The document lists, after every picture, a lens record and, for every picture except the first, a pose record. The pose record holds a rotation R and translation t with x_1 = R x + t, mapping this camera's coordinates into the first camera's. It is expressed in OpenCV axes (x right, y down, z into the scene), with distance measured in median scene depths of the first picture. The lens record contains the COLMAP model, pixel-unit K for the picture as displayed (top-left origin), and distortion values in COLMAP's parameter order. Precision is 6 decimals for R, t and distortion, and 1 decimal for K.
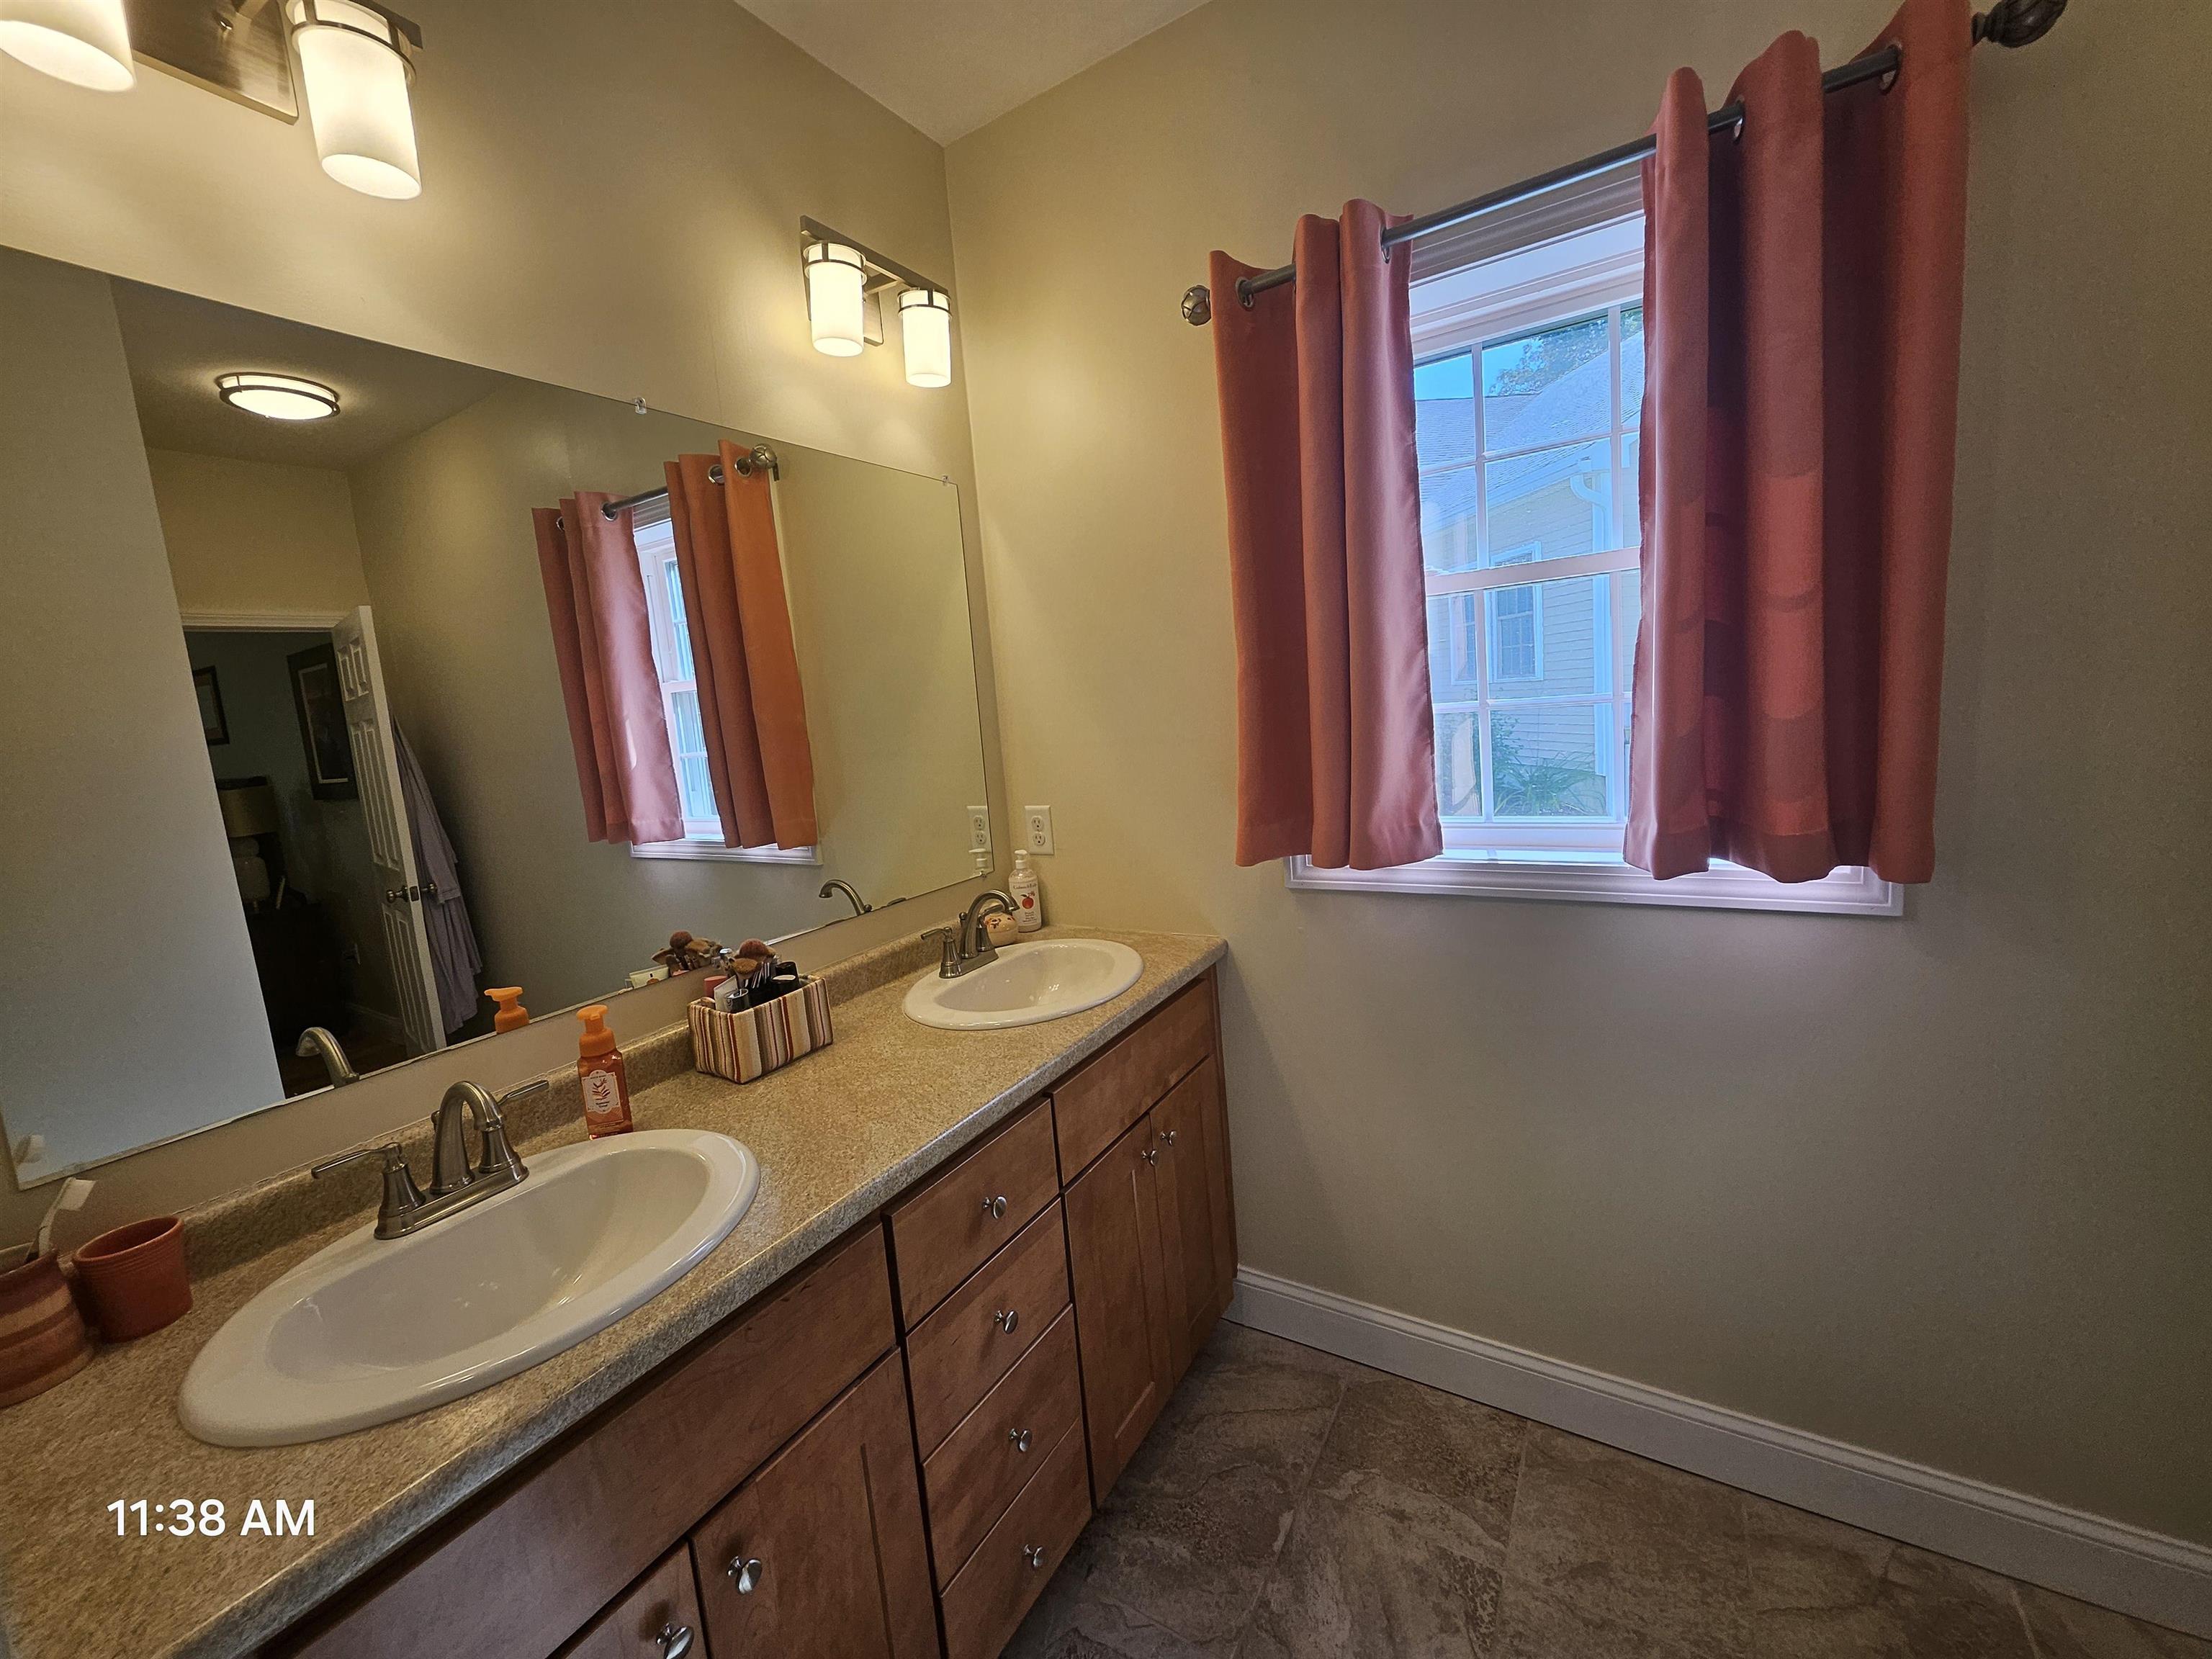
lens RADIAL K [[875.4, 0, 1094.2], [0, 875.4, 816.9], [0, 0, 1]] dist [-0.007351, 0.000032]
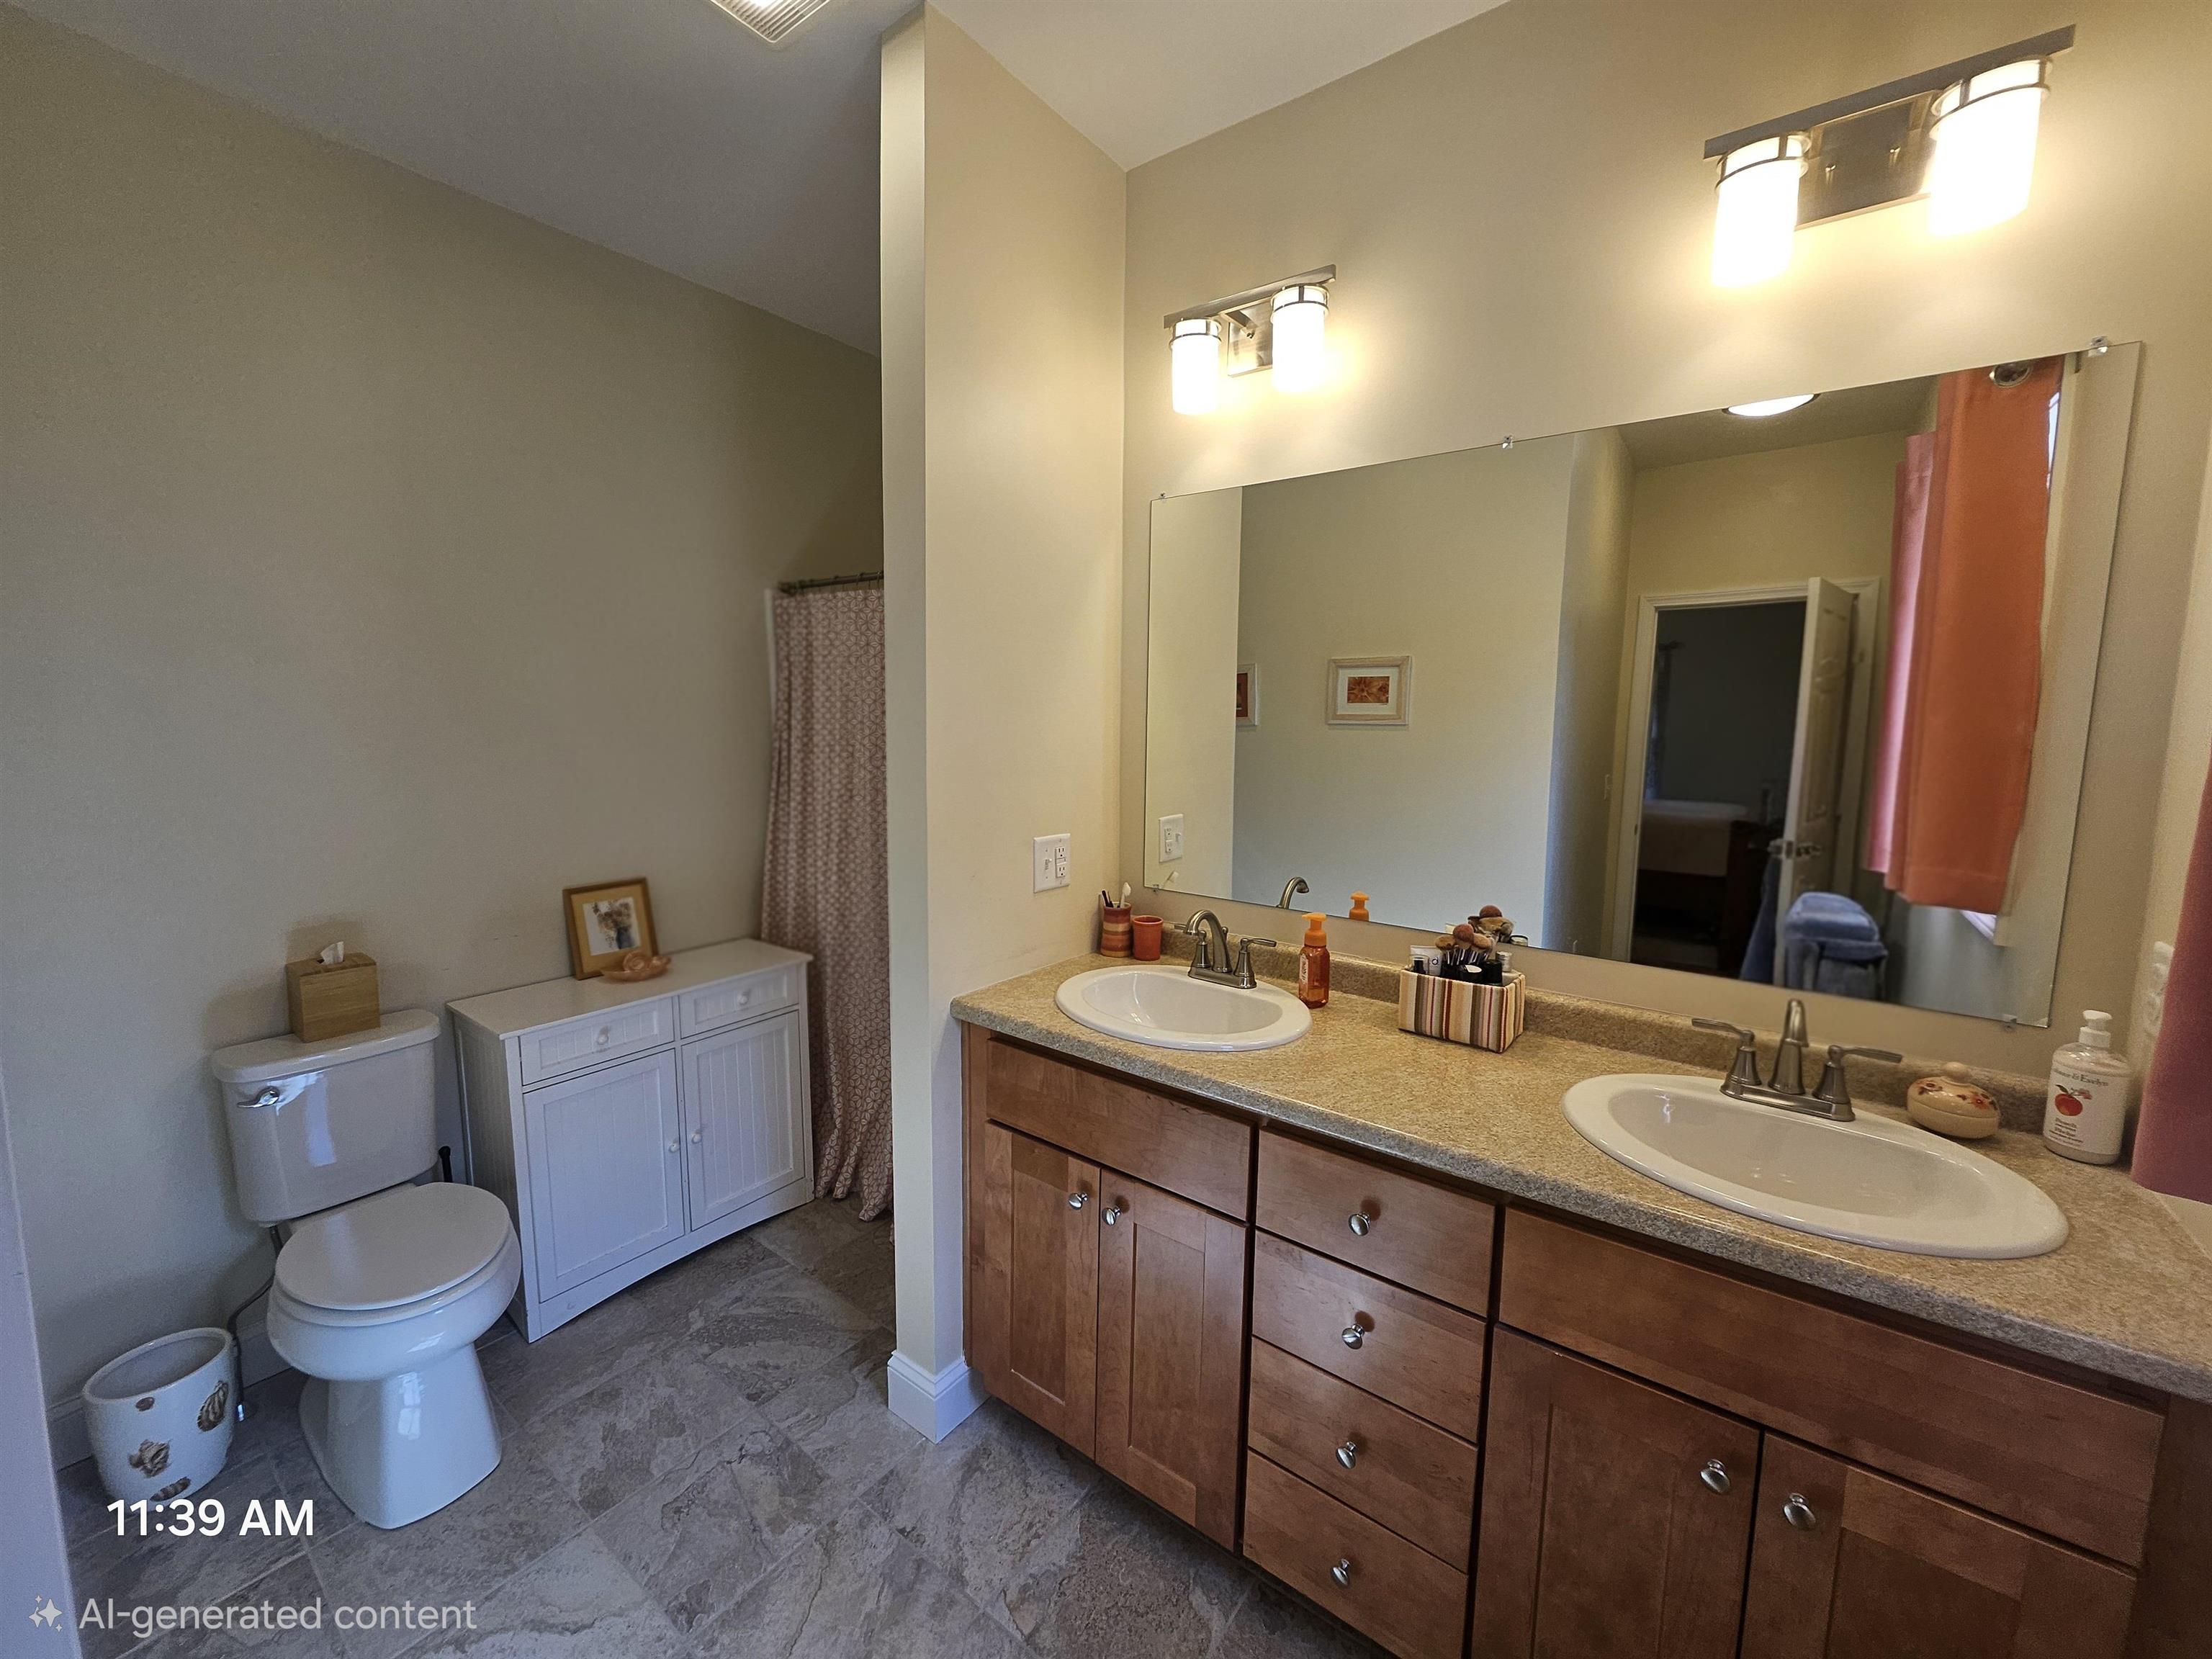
lens RADIAL K [[875.4, 0, 1094.2], [0, 875.4, 816.9], [0, 0, 1]] dist [-0.007351, 0.000032]
pose [[-0.100165, 0.196085, -0.975458, 0.710369], [-0.135613, 0.968548, 0.208622, -0.158523], [0.985686, 0.153181, -0.070423, 0.603747]]
